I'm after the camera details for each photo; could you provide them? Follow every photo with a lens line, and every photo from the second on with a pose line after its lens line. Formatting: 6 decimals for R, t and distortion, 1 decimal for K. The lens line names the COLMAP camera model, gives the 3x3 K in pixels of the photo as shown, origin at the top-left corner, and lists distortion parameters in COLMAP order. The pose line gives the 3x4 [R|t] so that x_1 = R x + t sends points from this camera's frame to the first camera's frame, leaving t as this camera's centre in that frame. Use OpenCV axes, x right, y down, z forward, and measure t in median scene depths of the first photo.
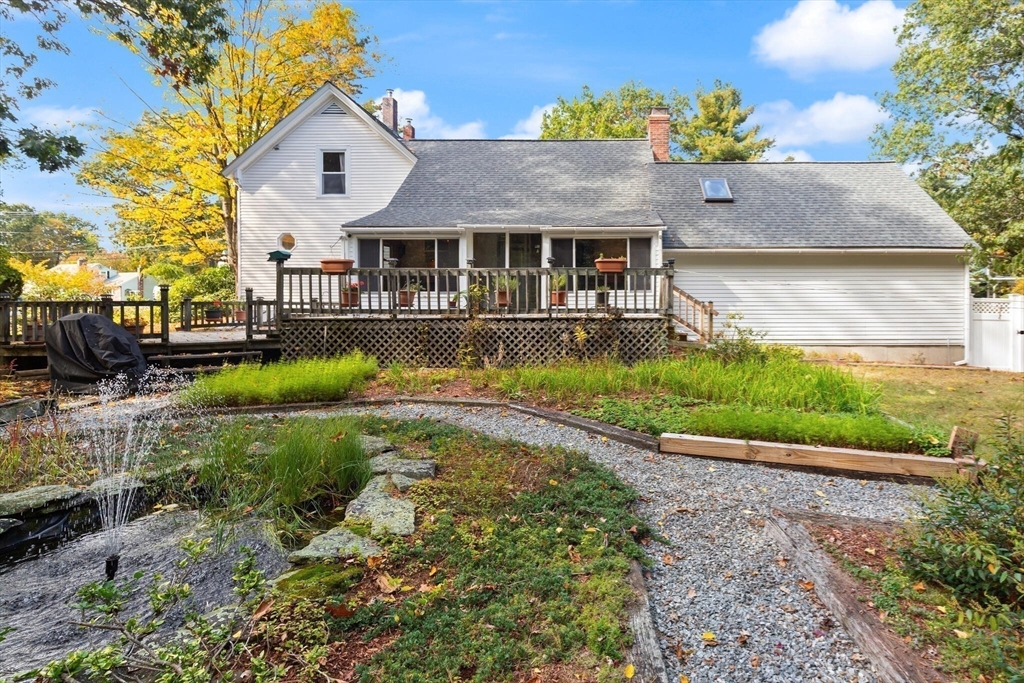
lens RADIAL K [[474.8, 0, 640.8], [0, 474.8, 341.6], [0, 0, 1]] dist [0.011830, -0.000195]
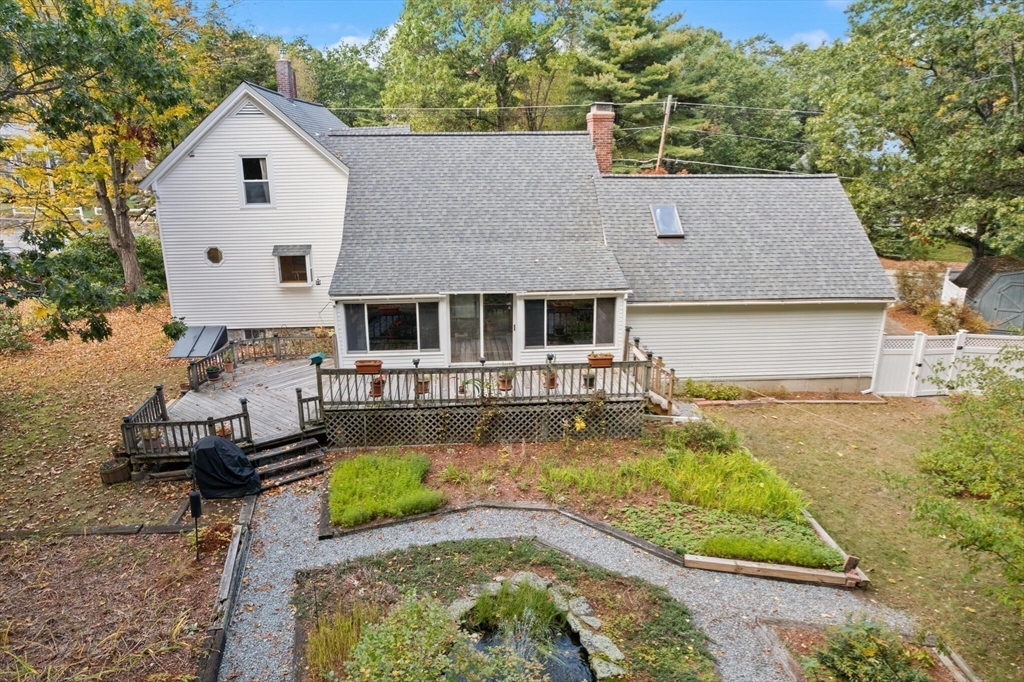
lens RADIAL K [[643.6, 0, 512.0], [0, 643.6, 341.0], [0, 0, 1]] dist [-0.040968, 0.001836]
pose [[0.997146, -0.021007, 0.072519, -0.398676], [0.000366, 0.961845, 0.273594, -0.645556], [-0.075499, -0.272787, 0.959107, -0.512739]]
